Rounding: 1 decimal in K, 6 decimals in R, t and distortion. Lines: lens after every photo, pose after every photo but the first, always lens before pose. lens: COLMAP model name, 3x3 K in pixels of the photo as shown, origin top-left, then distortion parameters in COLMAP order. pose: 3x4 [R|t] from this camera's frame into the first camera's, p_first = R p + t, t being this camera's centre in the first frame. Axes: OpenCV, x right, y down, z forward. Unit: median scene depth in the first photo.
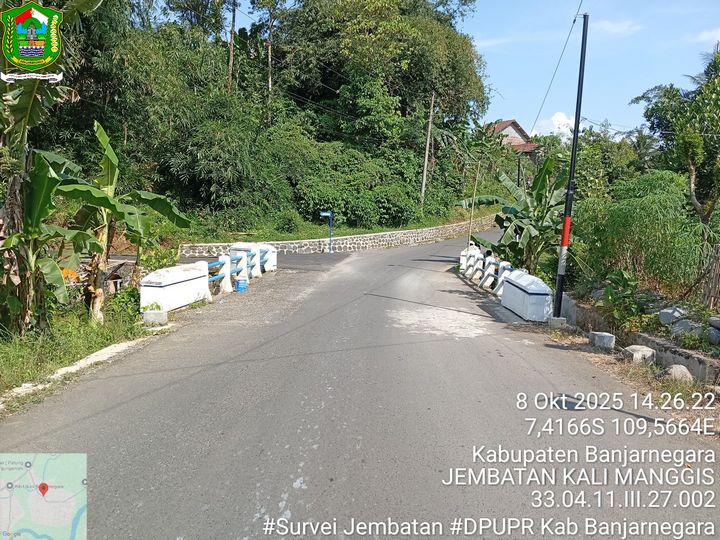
lens RADIAL K [[552.9, 0, 359.3], [0, 552.9, 270.4], [0, 0, 1]] dist [0.075746, -0.155824]
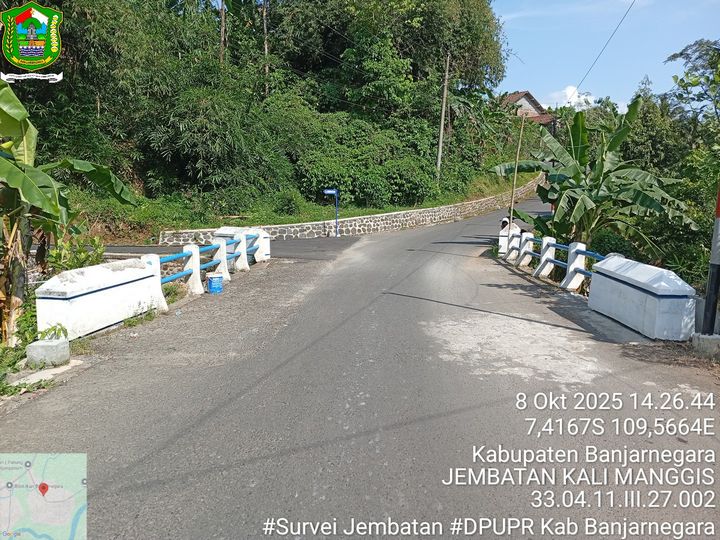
lens RADIAL K [[552.9, 0, 355.9], [0, 552.9, 271.5], [0, 0, 1]] dist [0.075746, -0.155824]
pose [[0.999444, -0.024598, -0.022510, -0.003940], [0.025330, 0.999139, 0.032849, -0.004052], [0.021682, -0.033401, 0.999207, 0.111067]]
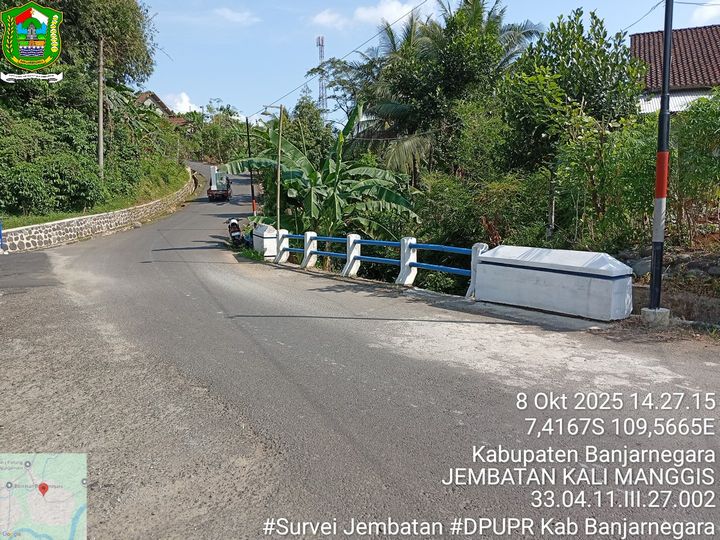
lens RADIAL K [[552.9, 0, 360.0], [0, 552.9, 262.2], [0, 0, 1]] dist [0.075746, -0.155824]
pose [[0.797727, -0.113443, 0.592252, -0.085531], [0.102982, 0.993346, 0.051560, -0.010990], [-0.594160, 0.019860, 0.804102, 0.194606]]
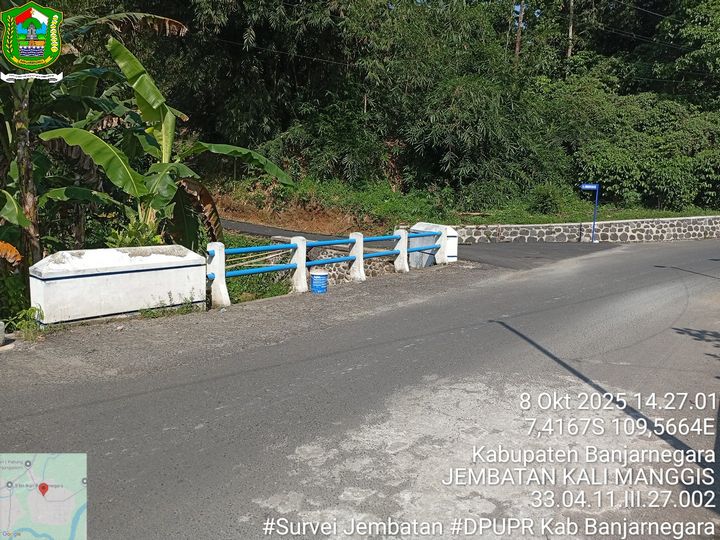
lens RADIAL K [[552.9, 0, 356.4], [0, 552.9, 270.9], [0, 0, 1]] dist [0.075746, -0.155824]
pose [[0.829575, 0.068878, -0.554132, 0.074444], [-0.055448, 0.997620, 0.040994, -0.006792], [0.555636, -0.003282, 0.831419, 0.202563]]
